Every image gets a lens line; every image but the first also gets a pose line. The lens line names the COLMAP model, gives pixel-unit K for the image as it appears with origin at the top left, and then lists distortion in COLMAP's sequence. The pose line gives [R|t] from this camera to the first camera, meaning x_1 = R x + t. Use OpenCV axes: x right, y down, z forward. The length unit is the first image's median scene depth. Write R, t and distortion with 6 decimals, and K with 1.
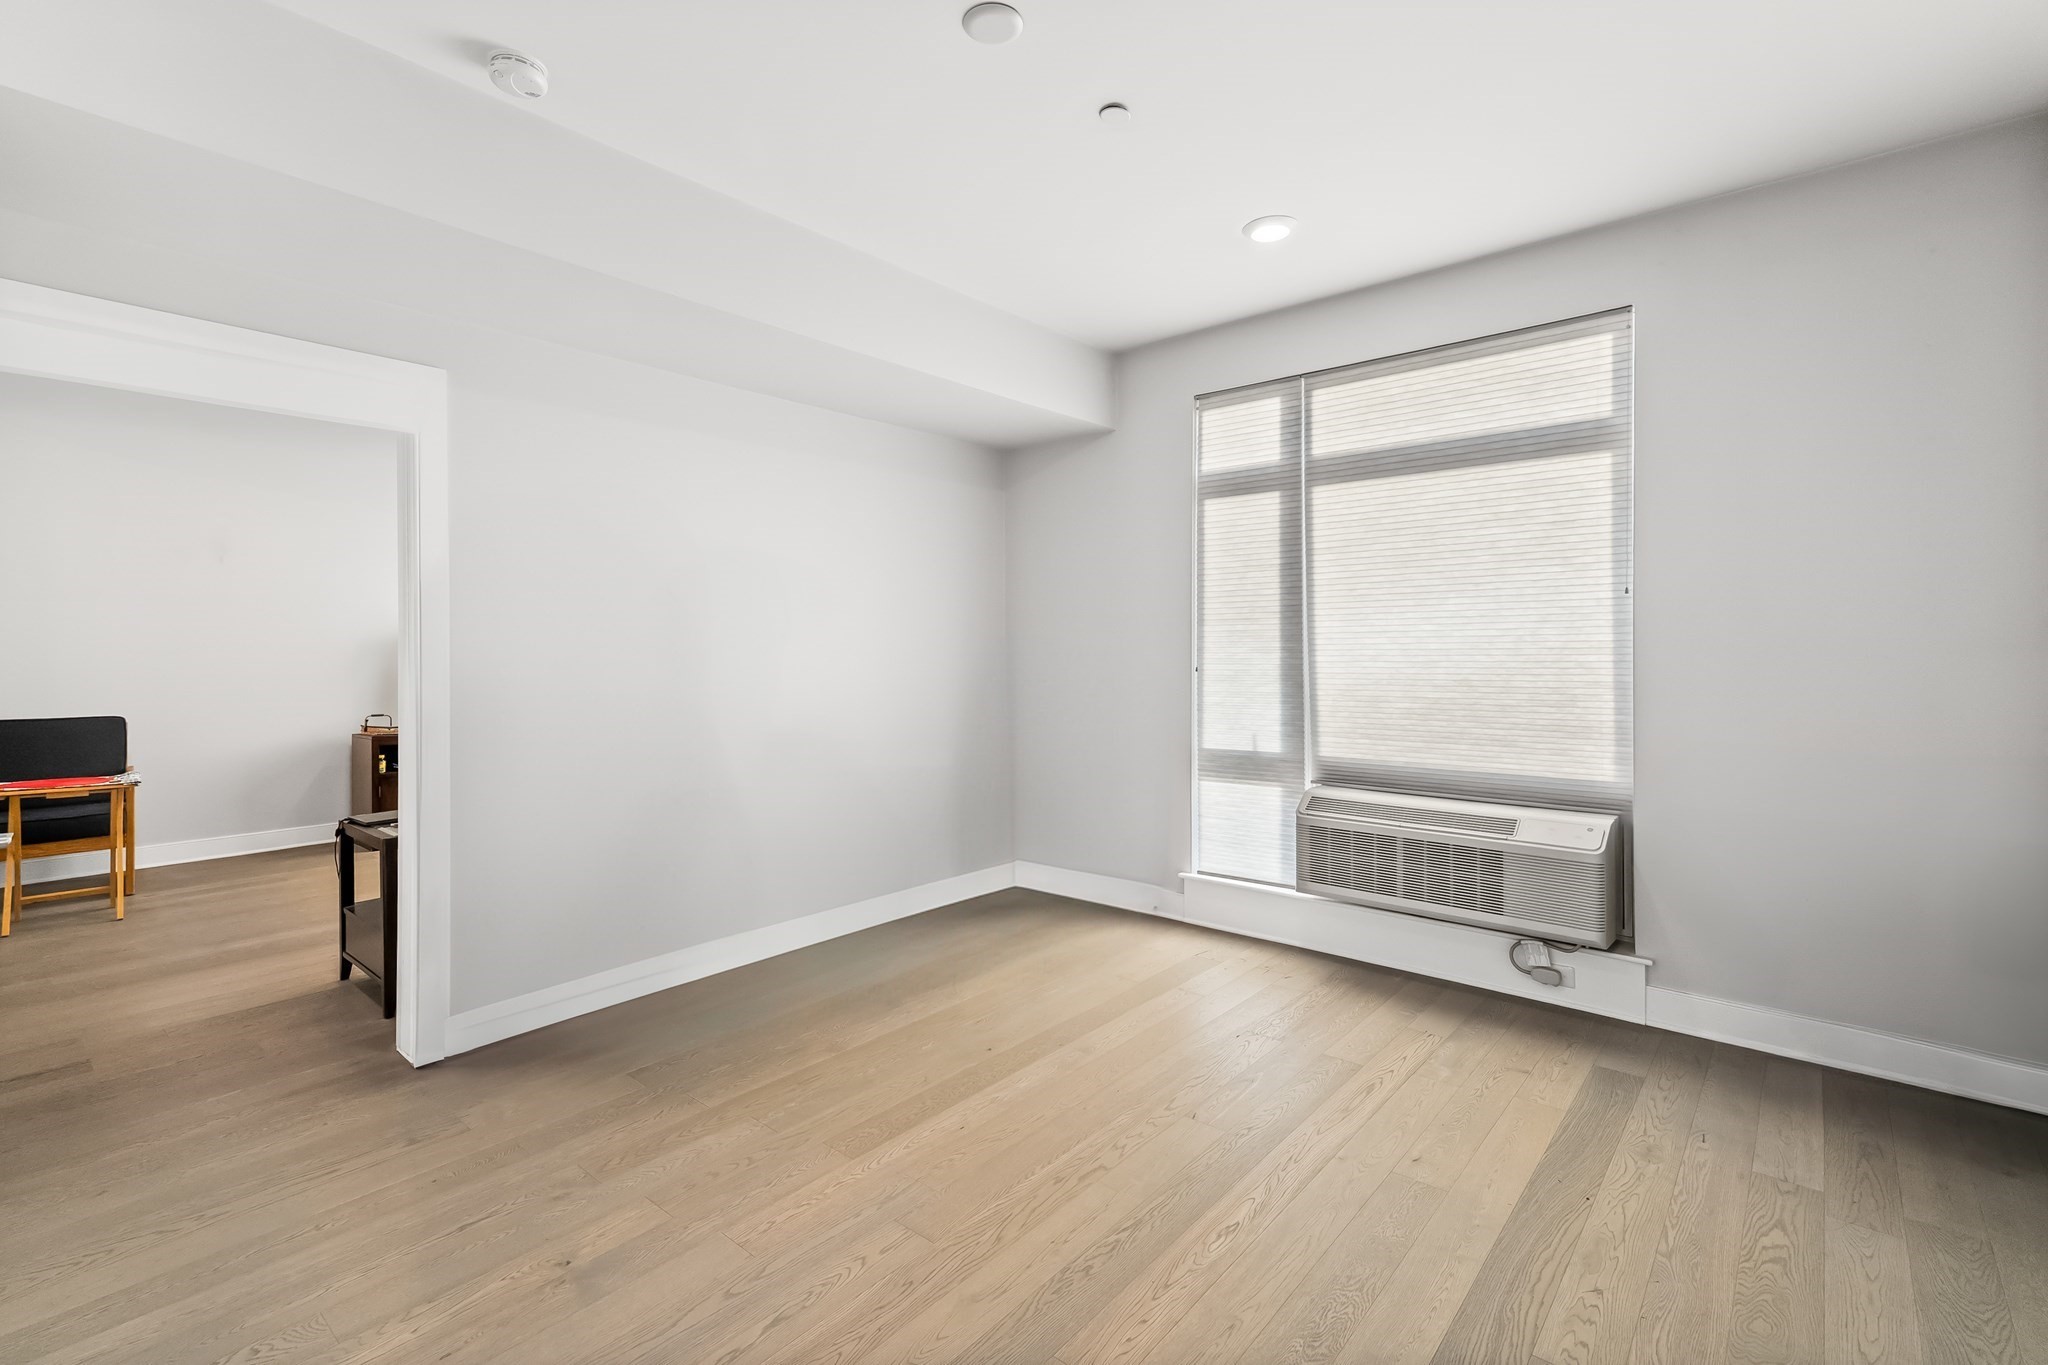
lens RADIAL K [[930.4, 0, 1033.4], [0, 930.4, 654.4], [0, 0, 1]] dist [0.024184, 0.002787]
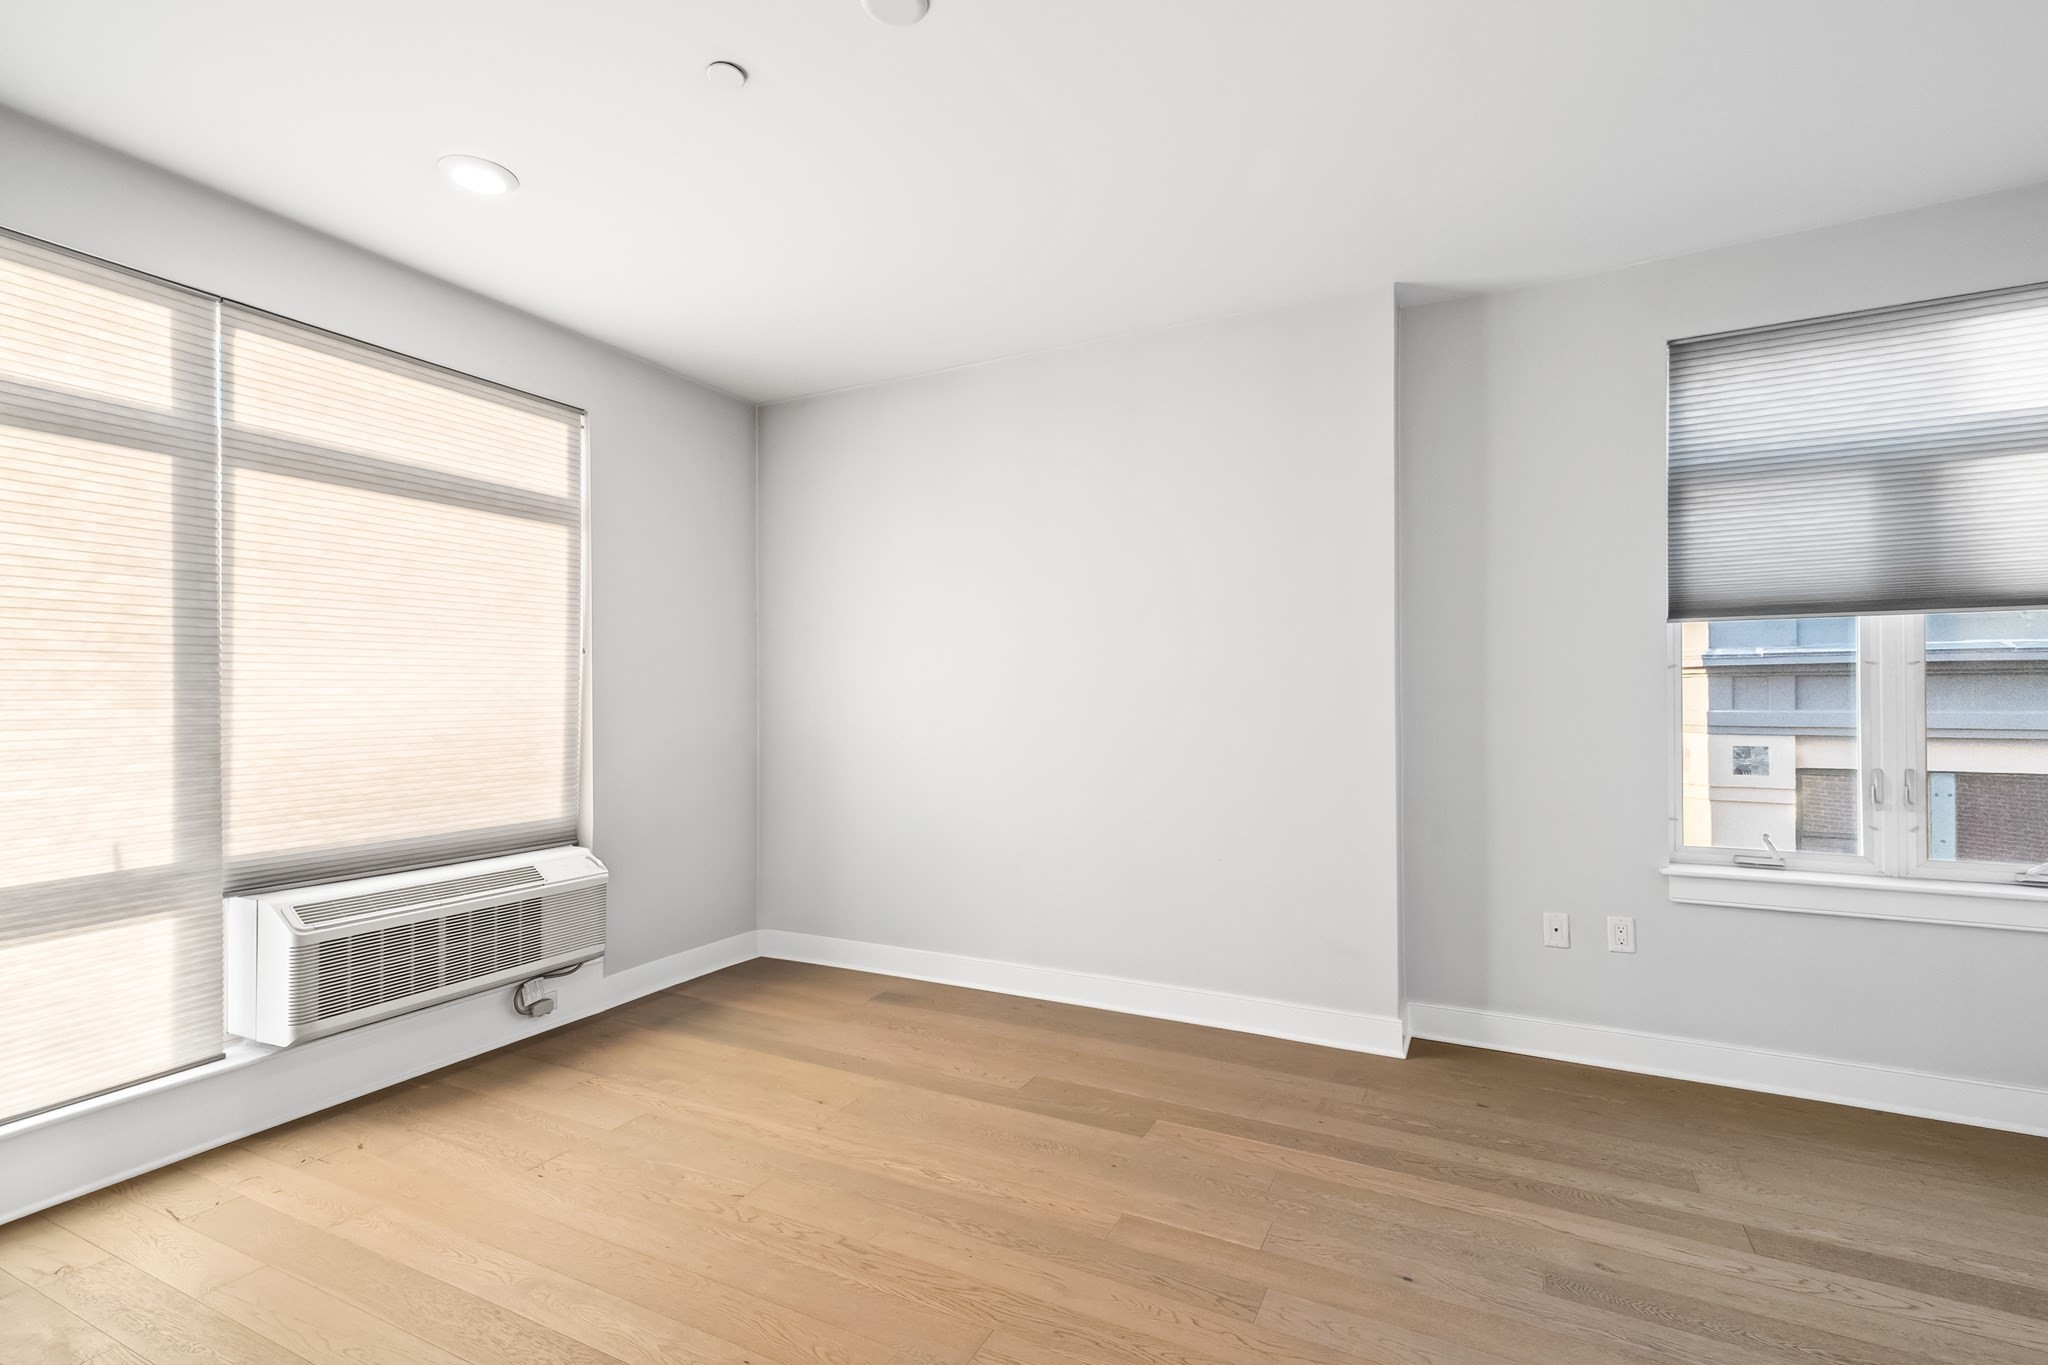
lens RADIAL K [[930.4, 0, 1025.6], [0, 930.4, 700.7], [0, 0, 1]] dist [0.024184, 0.002787]
pose [[-0.216835, 0.001272, 0.976208, -0.579276], [0.012876, 0.999916, 0.001557, -0.000240], [-0.976123, 0.012907, -0.216833, 0.656402]]
